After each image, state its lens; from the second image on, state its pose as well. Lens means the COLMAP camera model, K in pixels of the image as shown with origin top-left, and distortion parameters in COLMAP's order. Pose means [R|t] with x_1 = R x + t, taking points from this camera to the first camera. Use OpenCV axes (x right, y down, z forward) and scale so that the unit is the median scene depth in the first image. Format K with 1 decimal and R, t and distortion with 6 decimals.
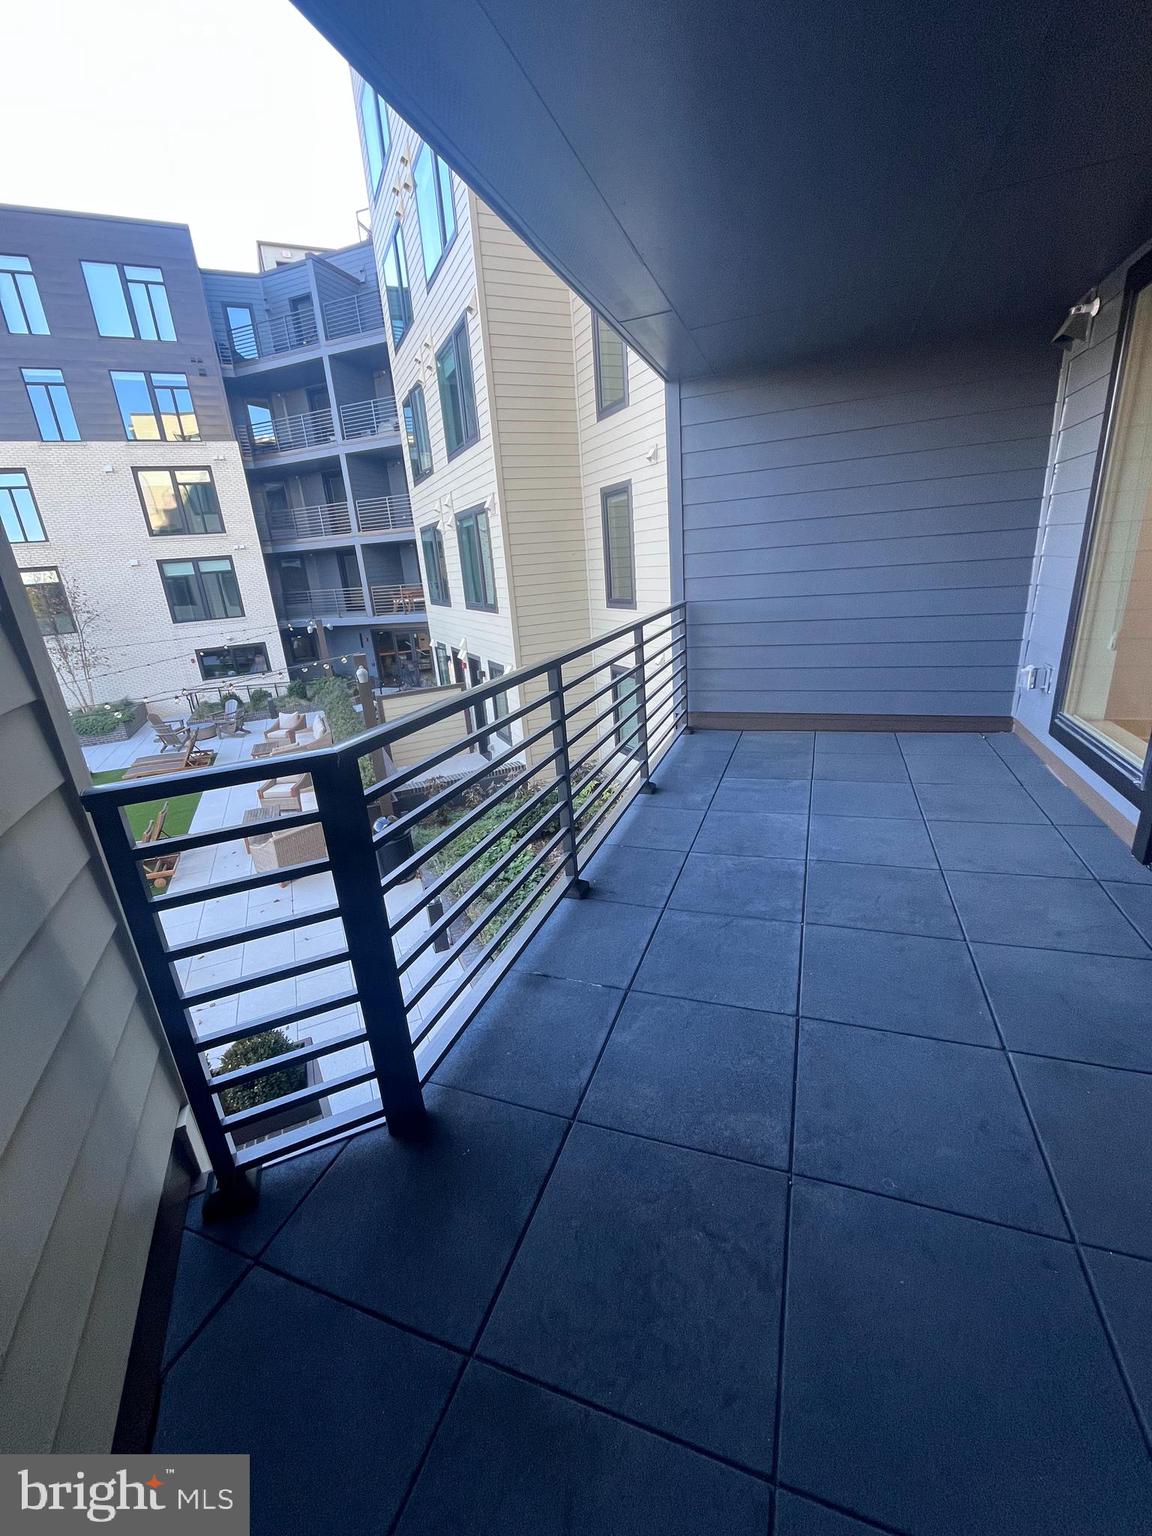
lens RADIAL K [[623.3, 0, 576.0], [0, 623.3, 768.0], [0, 0, 1]] dist [-0.009221, 0.000216]
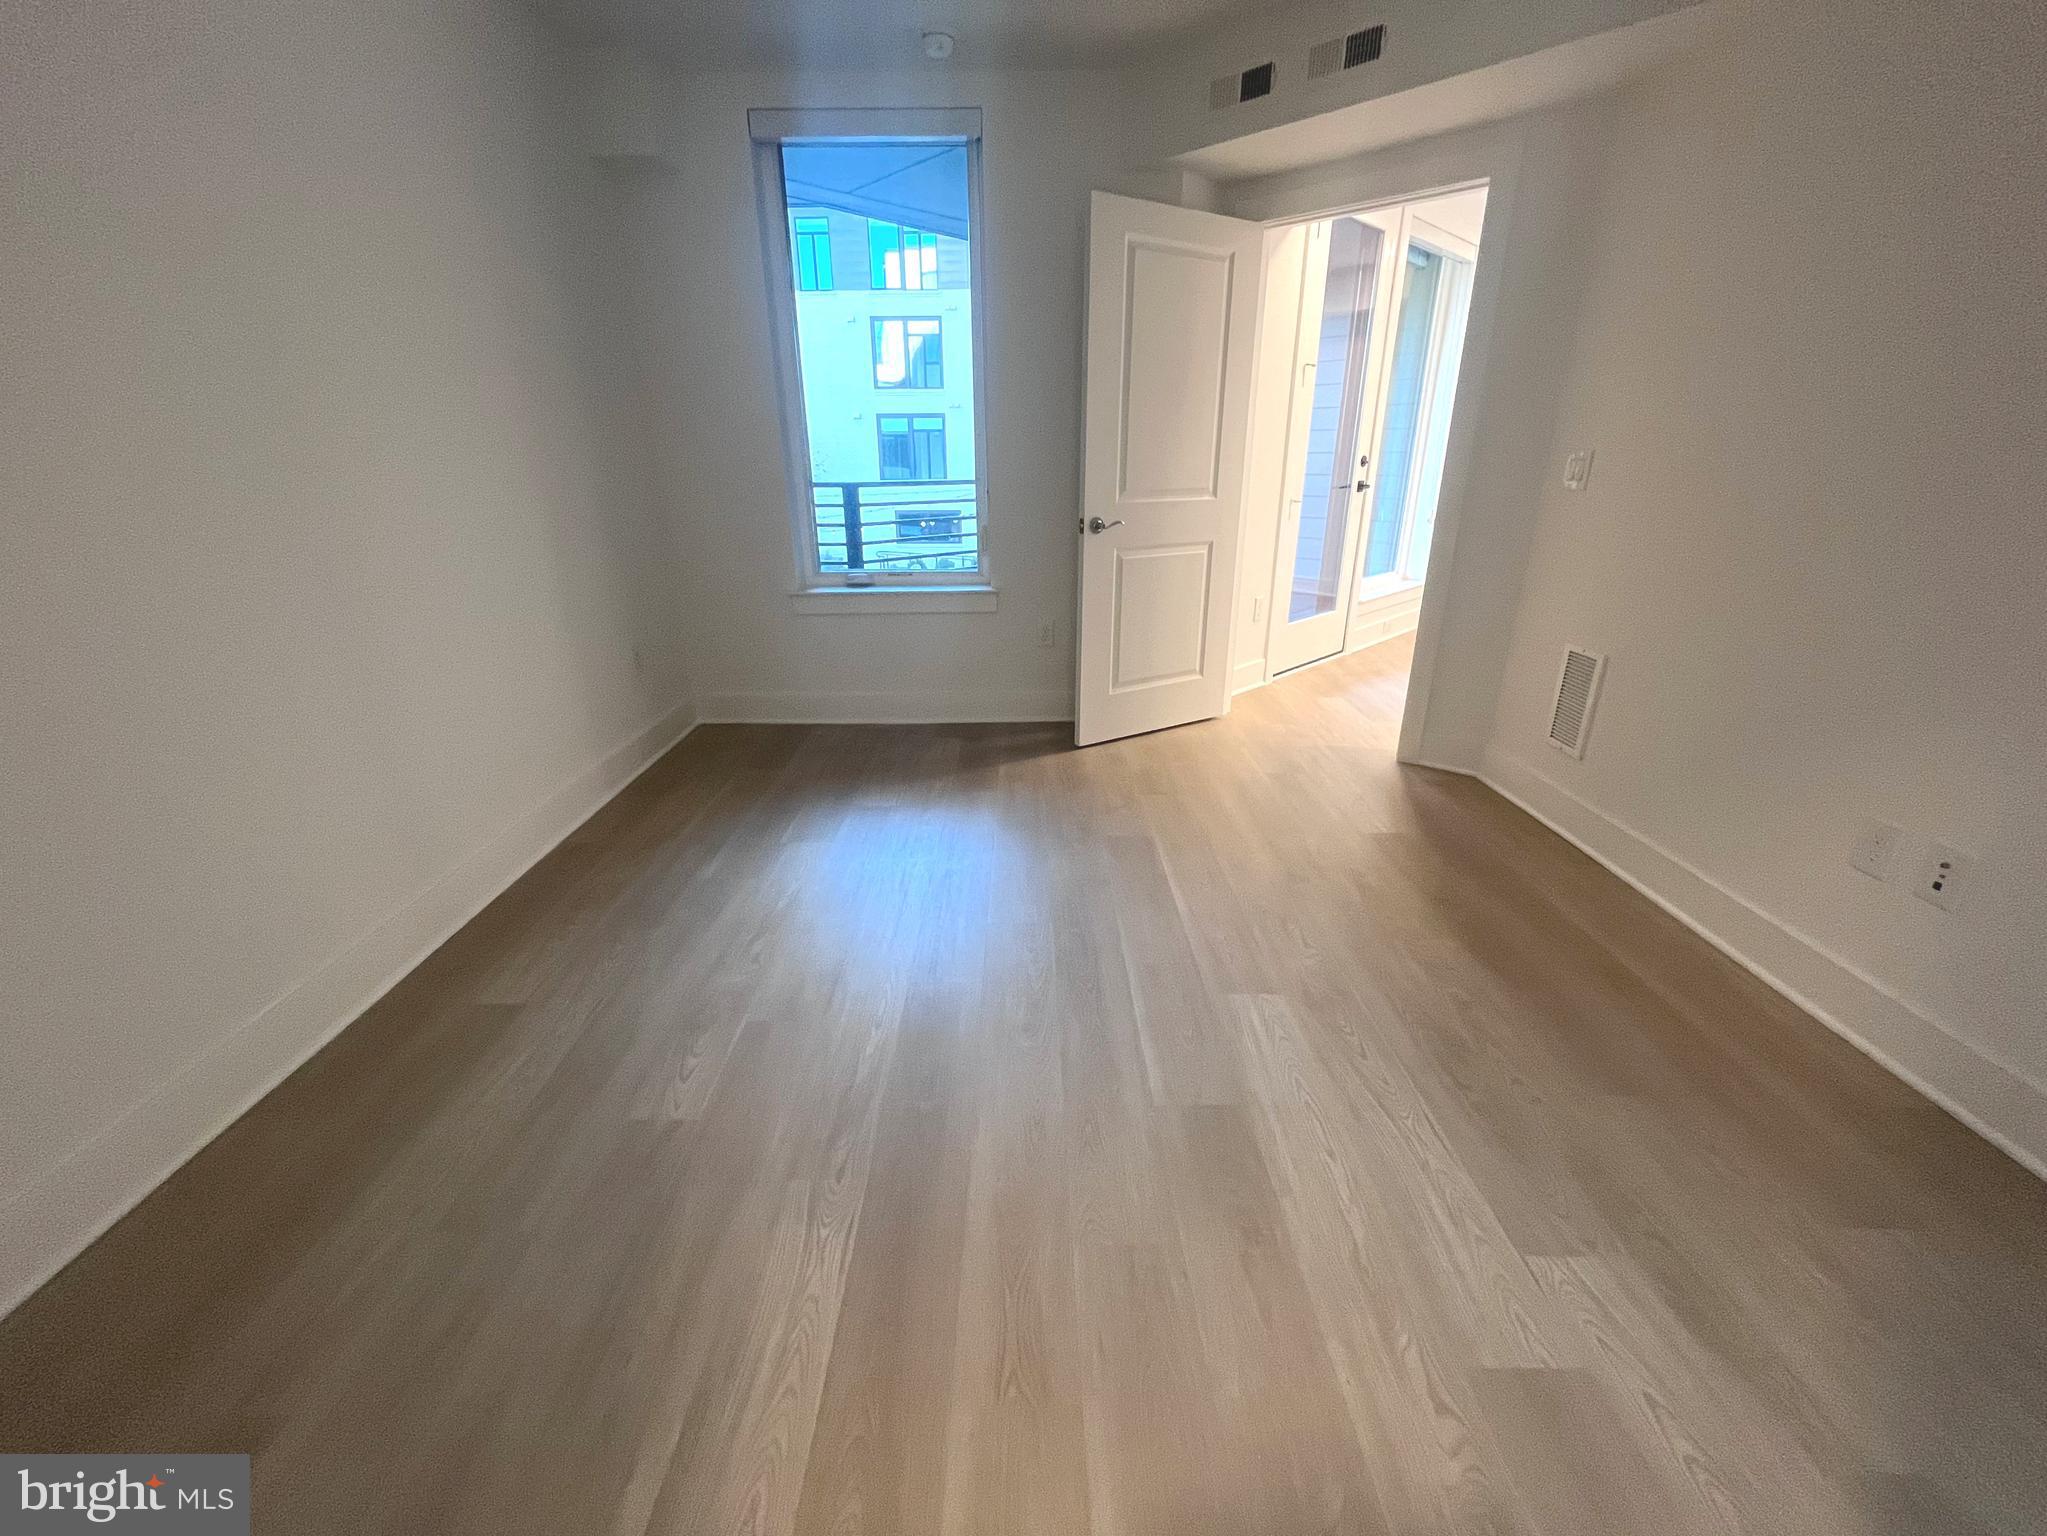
lens RADIAL K [[830.6, 0, 1023.5], [0, 830.6, 768.0], [0, 0, 1]] dist [-0.009221, 0.000216]
pose [[0.922473, 0.197653, -0.331628, 0.082310], [-0.180178, 0.980128, 0.082973, 0.062407], [0.341437, -0.016788, 0.939755, -0.158539]]
